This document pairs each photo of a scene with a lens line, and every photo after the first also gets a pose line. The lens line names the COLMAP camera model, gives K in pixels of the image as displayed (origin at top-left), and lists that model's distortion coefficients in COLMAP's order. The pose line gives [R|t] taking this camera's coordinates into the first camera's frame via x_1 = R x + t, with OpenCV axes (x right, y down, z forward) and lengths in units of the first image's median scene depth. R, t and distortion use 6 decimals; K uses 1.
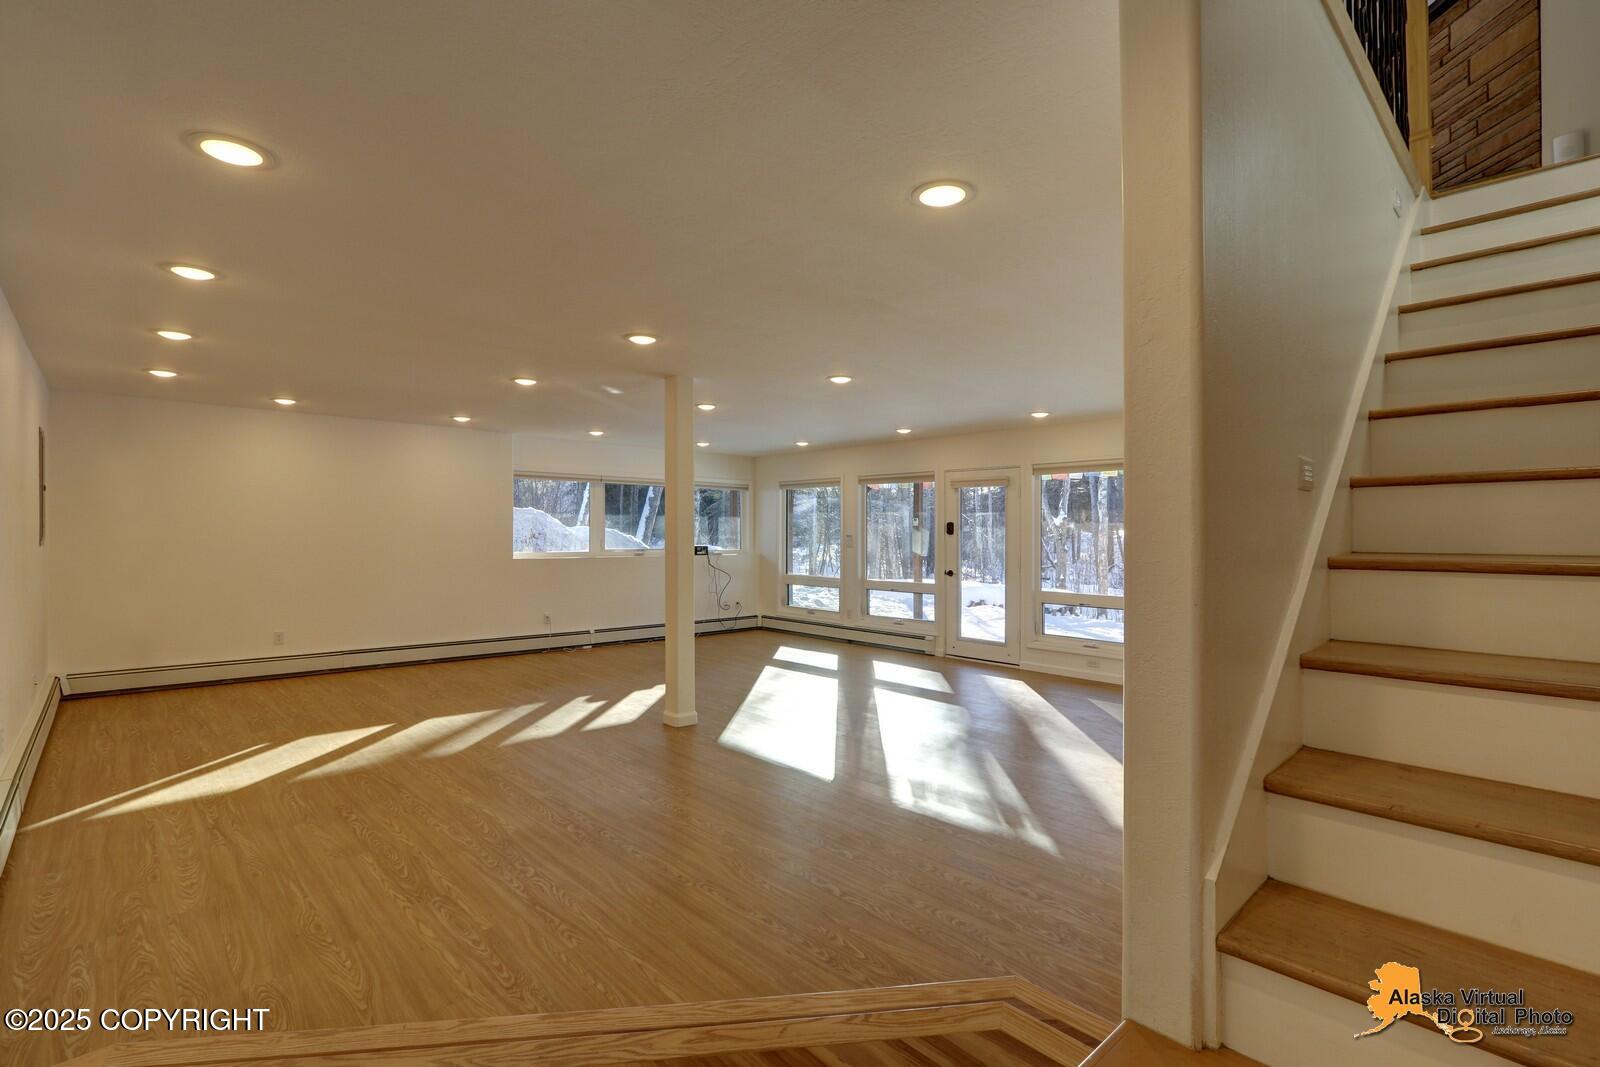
lens RADIAL K [[747.9, 0, 796.8], [0, 747.9, 532.7], [0, 0, 1]] dist [-0.018331, 0.002375]
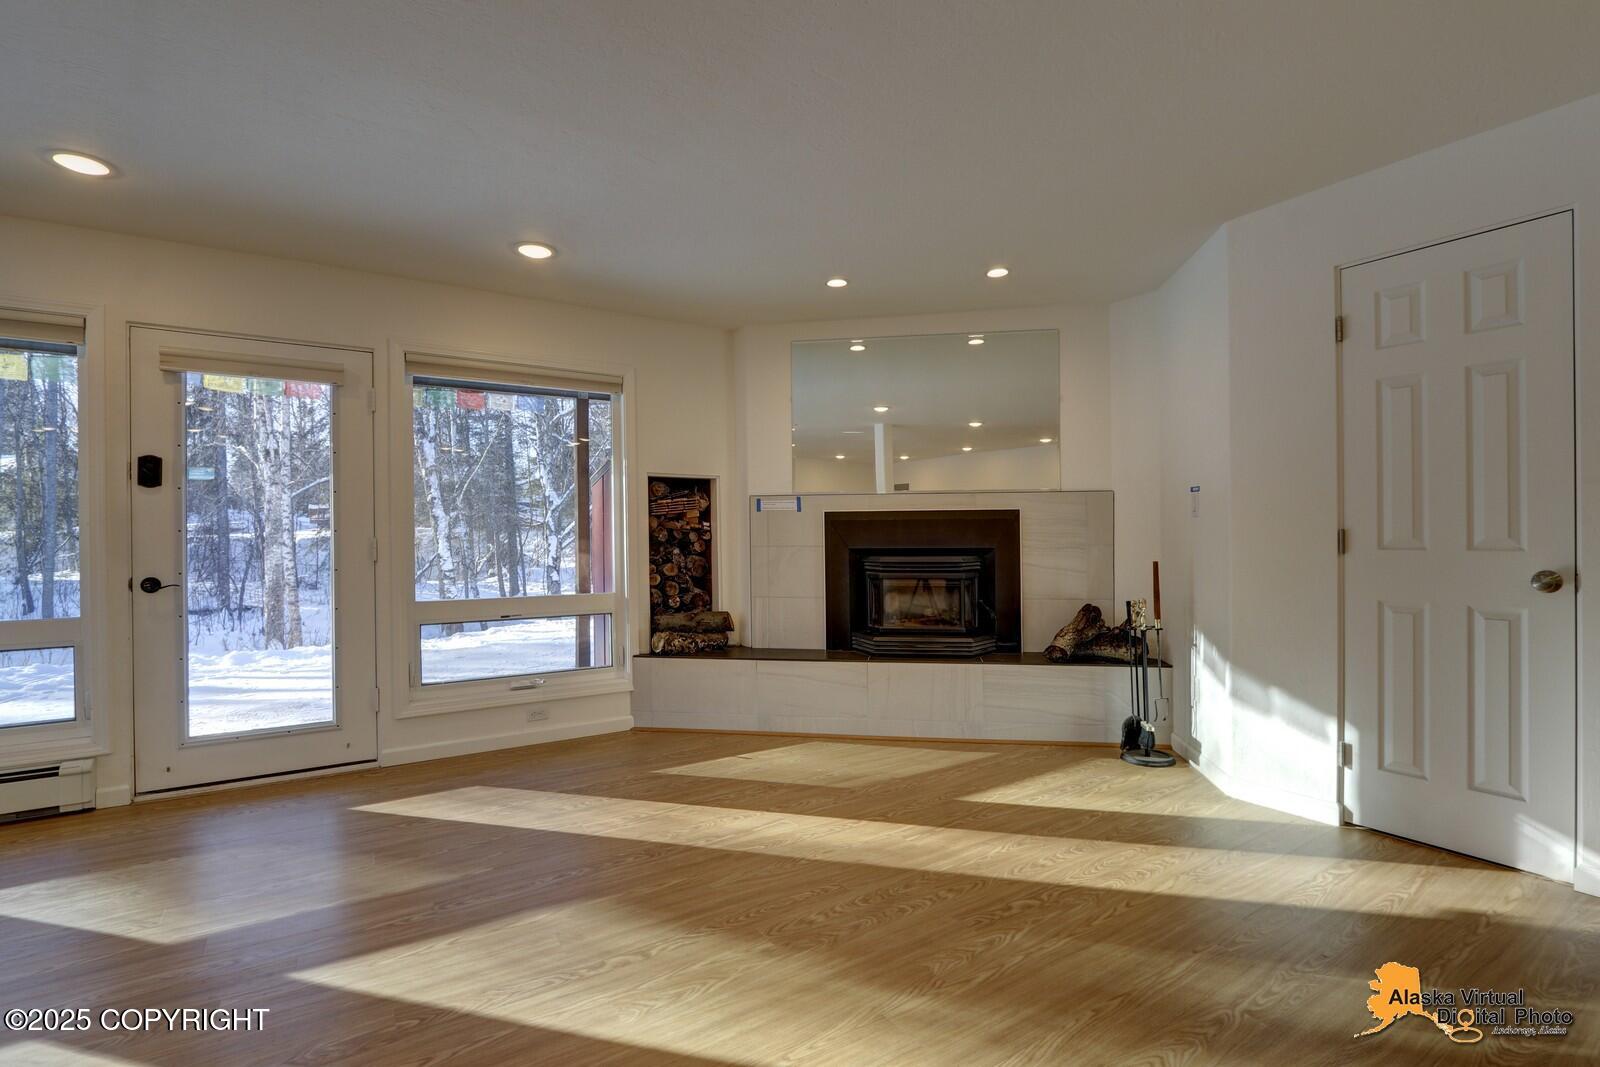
lens RADIAL K [[747.9, 0, 813.0], [0, 747.9, 529.0], [0, 0, 1]] dist [-0.018331, 0.002375]
pose [[0.170622, -0.002676, 0.985333, -0.119153], [0.013342, 0.999911, 0.000406, 0.029663], [-0.985246, 0.013077, 0.170643, 0.593241]]
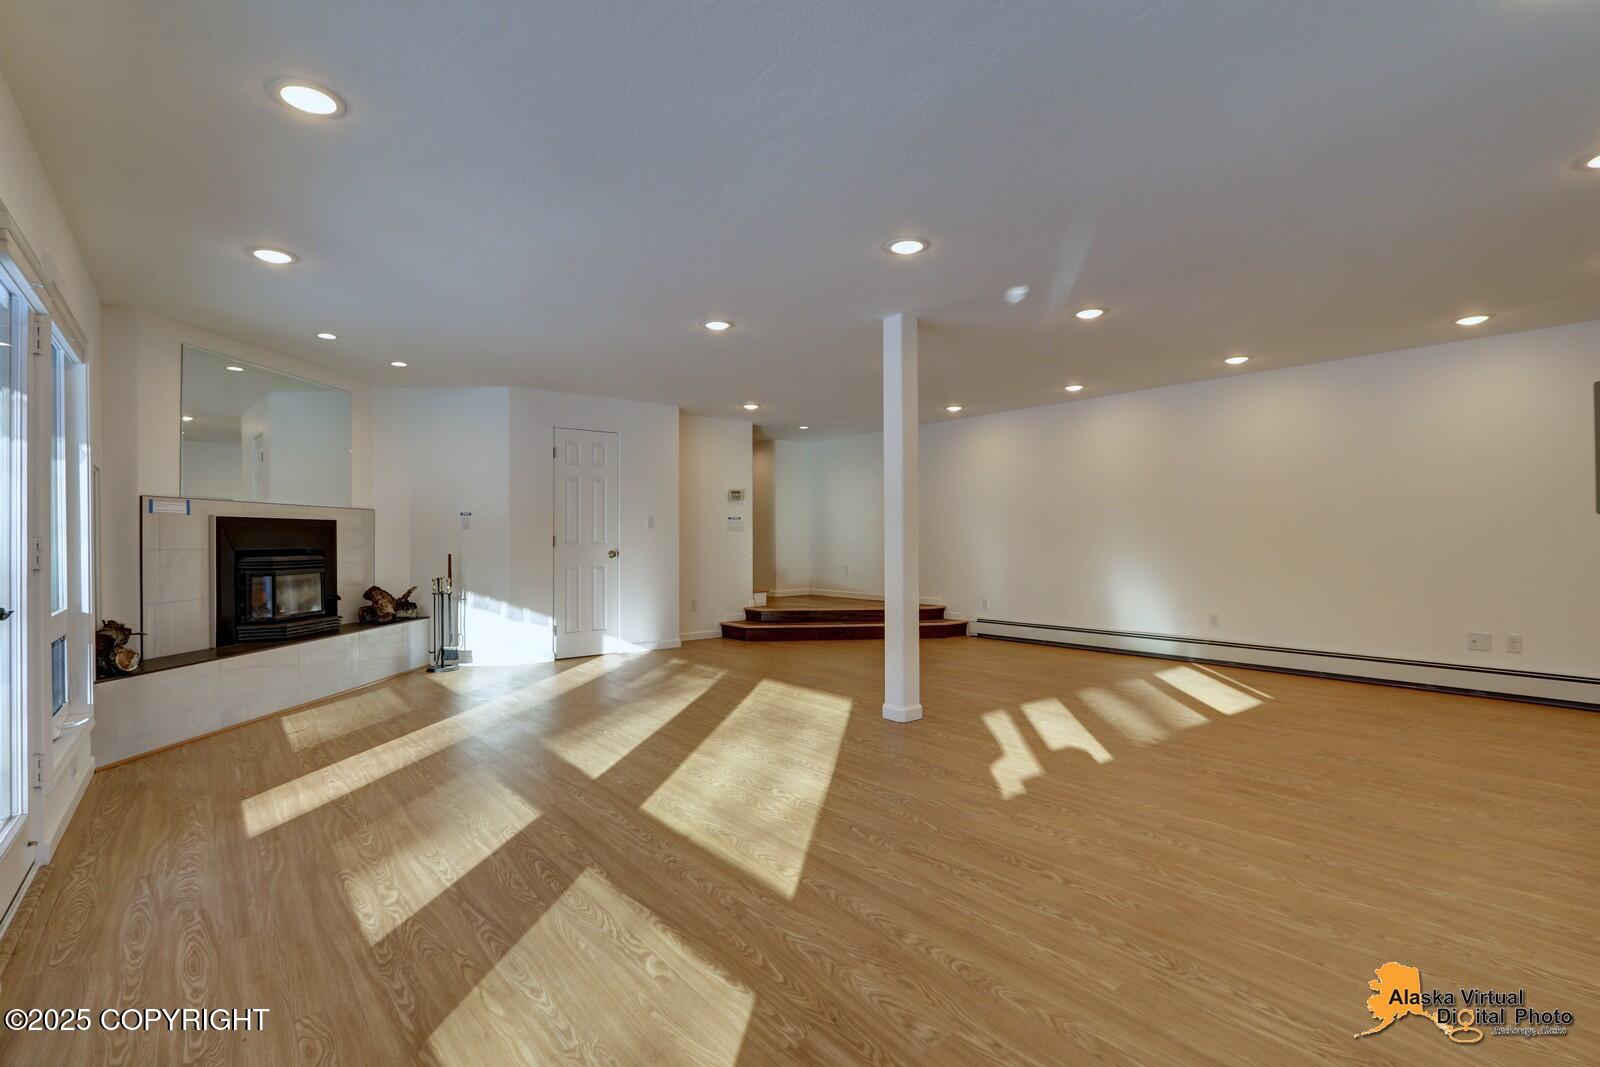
lens RADIAL K [[747.9, 0, 807.8], [0, 747.9, 537.4], [0, 0, 1]] dist [-0.018331, 0.002375]
pose [[-0.998925, -0.005693, 0.046004, -0.057516], [-0.005395, 0.999964, 0.006599, 0.027395], [-0.046040, 0.006344, -0.998919, 1.231627]]
